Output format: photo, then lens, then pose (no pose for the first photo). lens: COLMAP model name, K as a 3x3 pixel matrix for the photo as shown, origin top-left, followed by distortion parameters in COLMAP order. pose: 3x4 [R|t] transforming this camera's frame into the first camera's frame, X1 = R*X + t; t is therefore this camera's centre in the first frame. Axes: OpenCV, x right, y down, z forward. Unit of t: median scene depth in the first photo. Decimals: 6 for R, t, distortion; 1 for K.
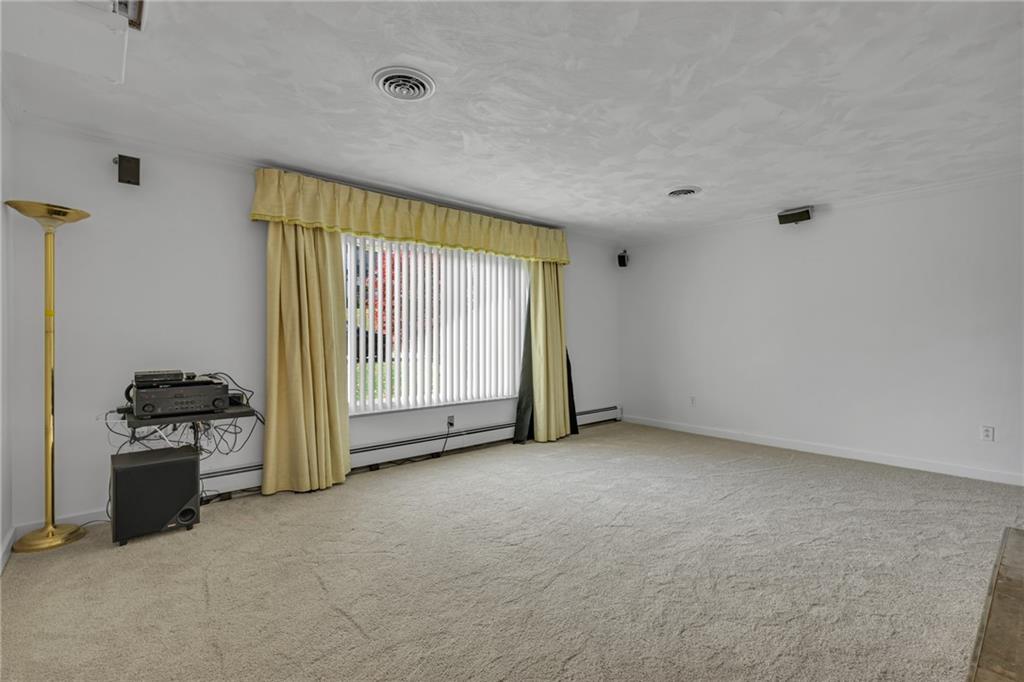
lens RADIAL K [[467.1, 0, 512.2], [0, 467.1, 338.9], [0, 0, 1]] dist [0.014415, -0.000094]
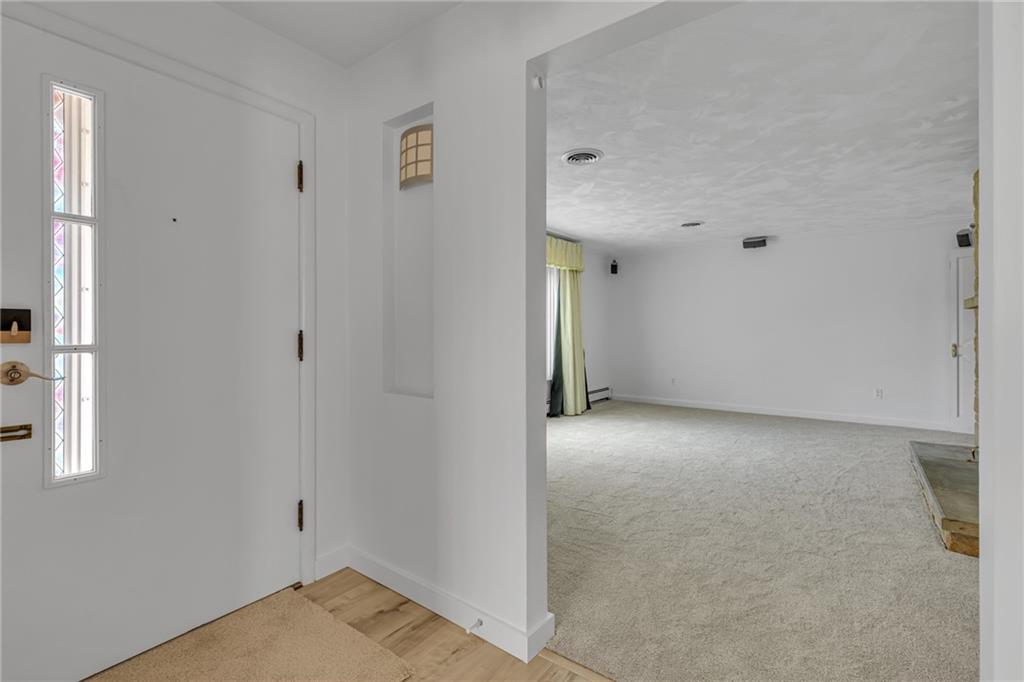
lens RADIAL K [[467.1, 0, 511.5], [0, 467.1, 337.4], [0, 0, 1]] dist [0.014415, -0.000094]
pose [[0.977486, -0.001876, 0.210992, -0.349556], [-0.000356, 0.999944, 0.010538, 0.000166], [-0.211000, -0.010376, 0.977431, -0.176185]]
